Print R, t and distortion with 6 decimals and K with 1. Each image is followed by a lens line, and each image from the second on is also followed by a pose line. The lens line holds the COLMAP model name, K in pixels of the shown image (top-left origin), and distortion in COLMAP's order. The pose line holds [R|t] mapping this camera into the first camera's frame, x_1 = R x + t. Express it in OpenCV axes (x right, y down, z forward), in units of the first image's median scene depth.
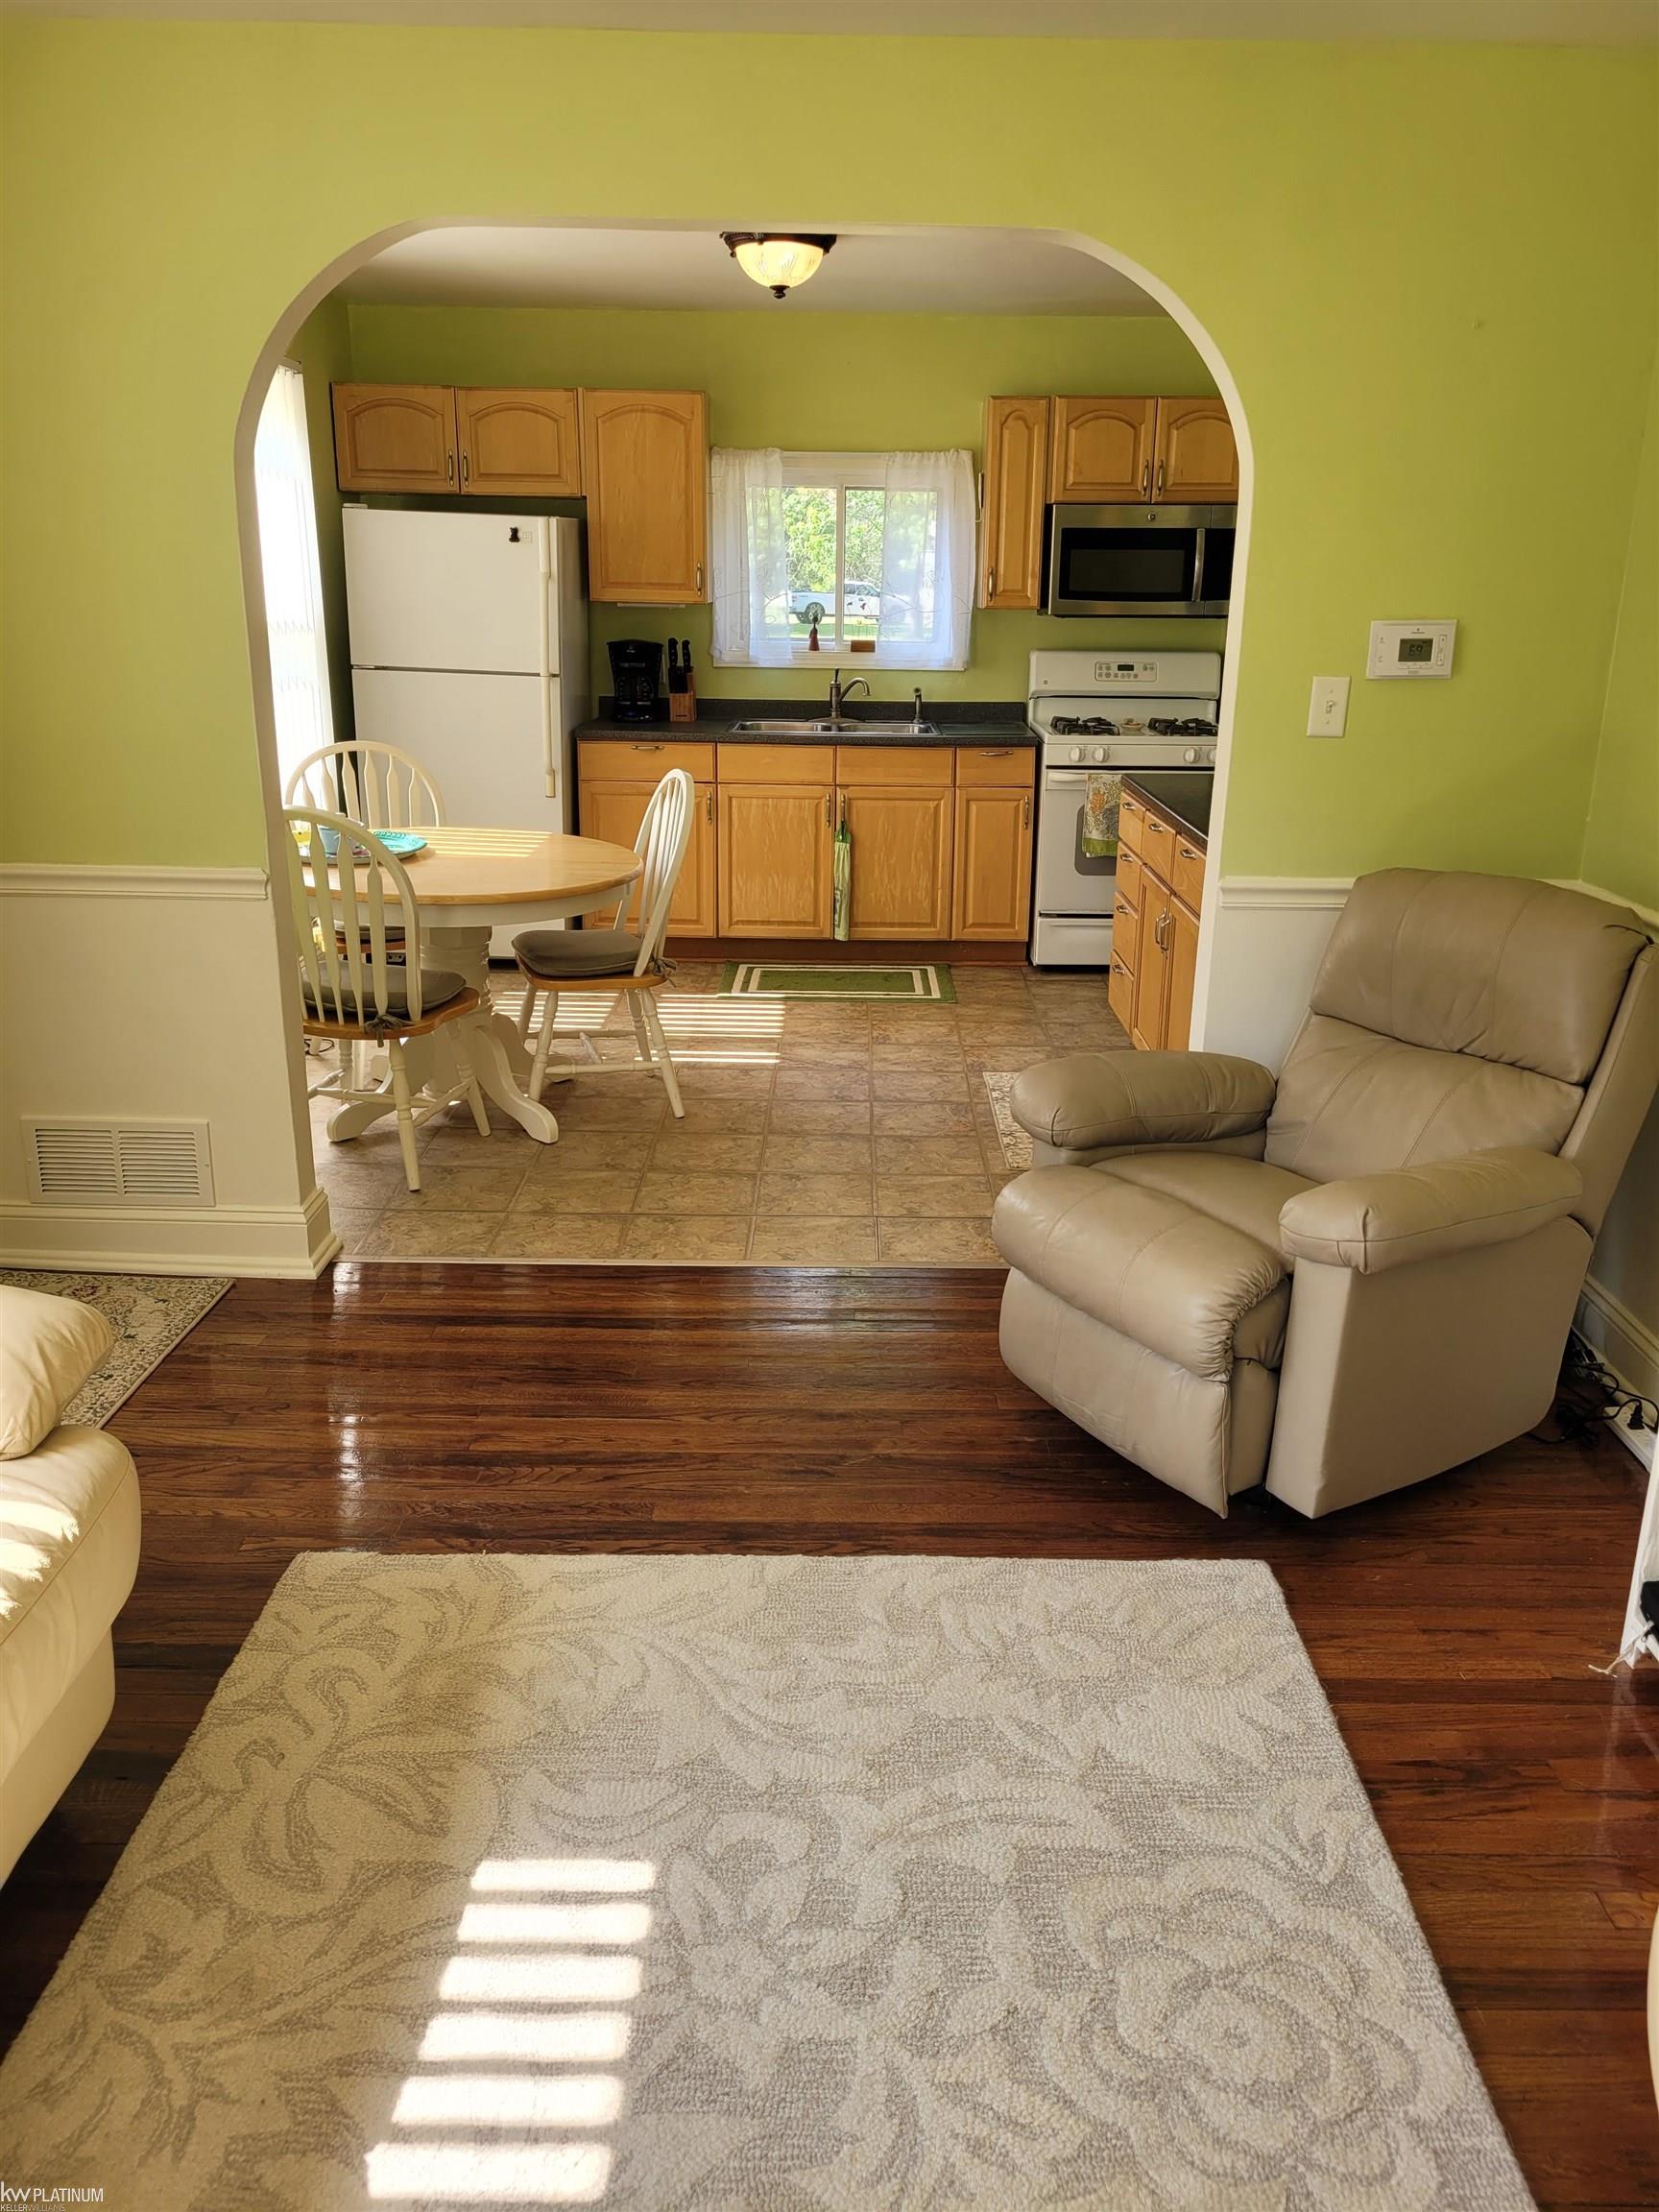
lens RADIAL K [[1672.2, 0, 870.9], [0, 1672.2, 1086.7], [0, 0, 1]] dist [0.063871, -0.057631]
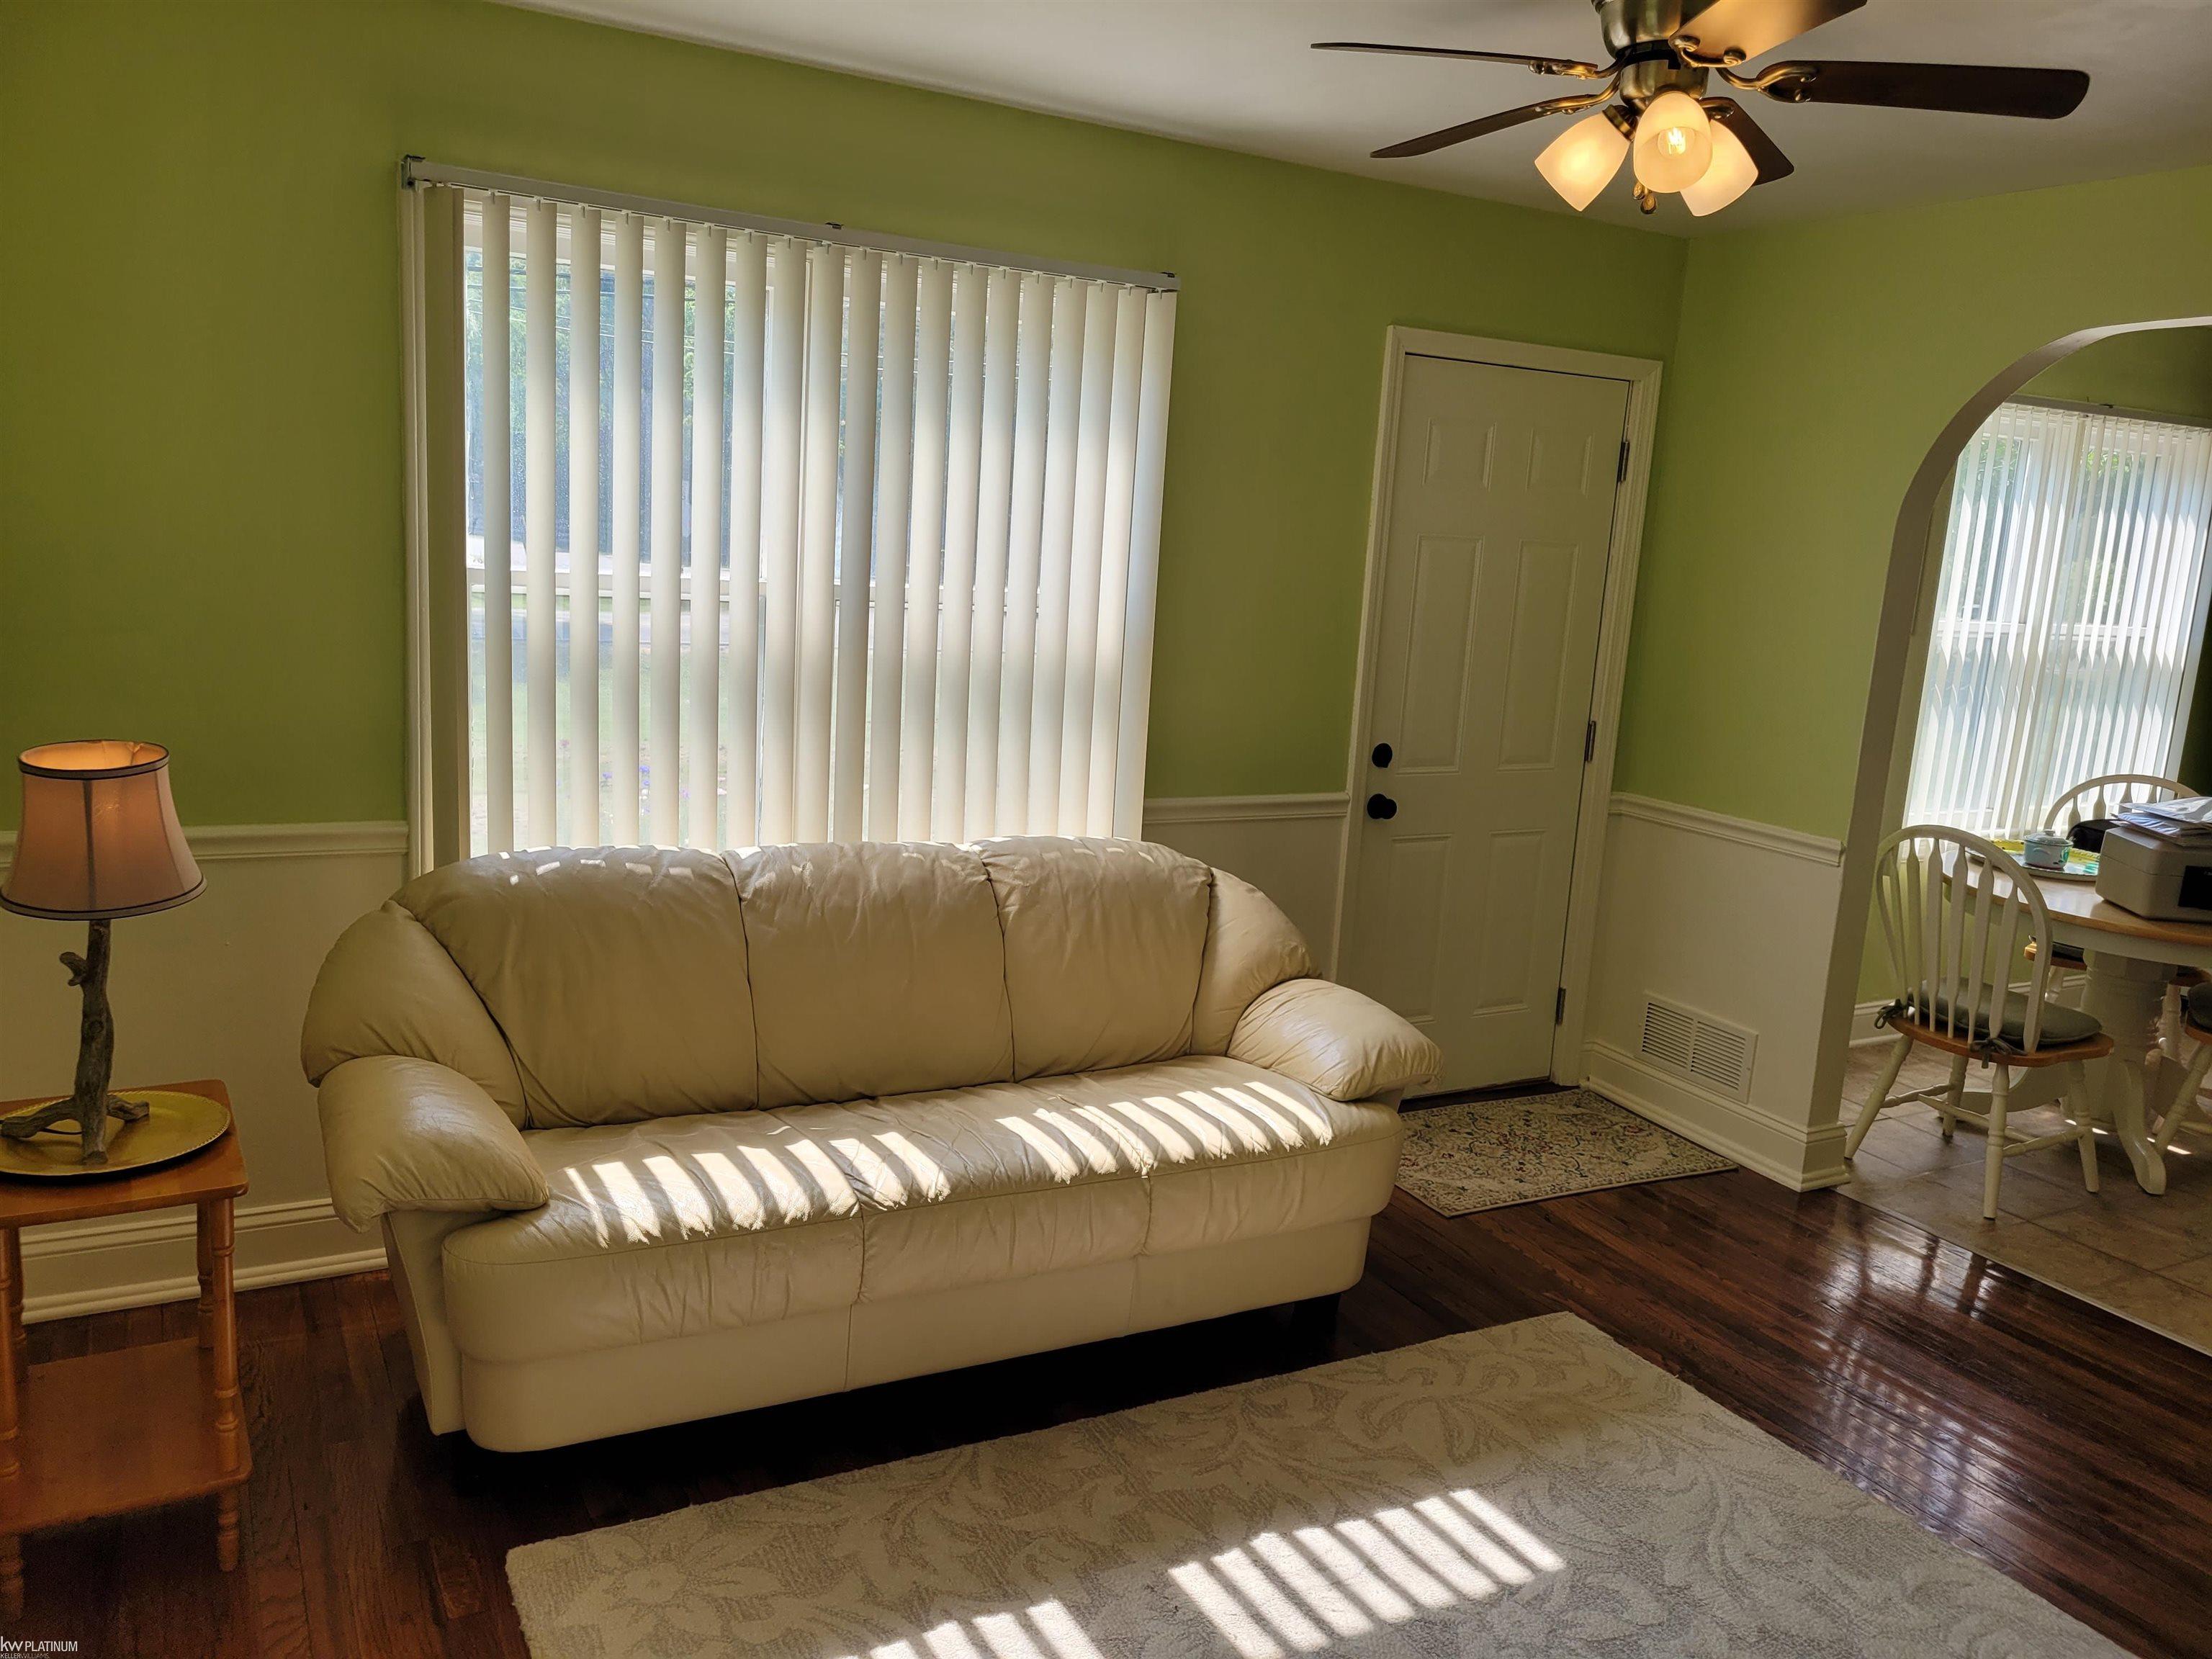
lens RADIAL K [[1672.2, 0, 1106.0], [0, 1672.2, 829.5], [0, 0, 1]] dist [0.063871, -0.057631]
pose [[0.482630, 0.175350, -0.858091, 0.567760], [-0.309685, 0.950627, 0.020078, 0.002128], [0.819246, 0.256047, 0.513105, -0.074853]]
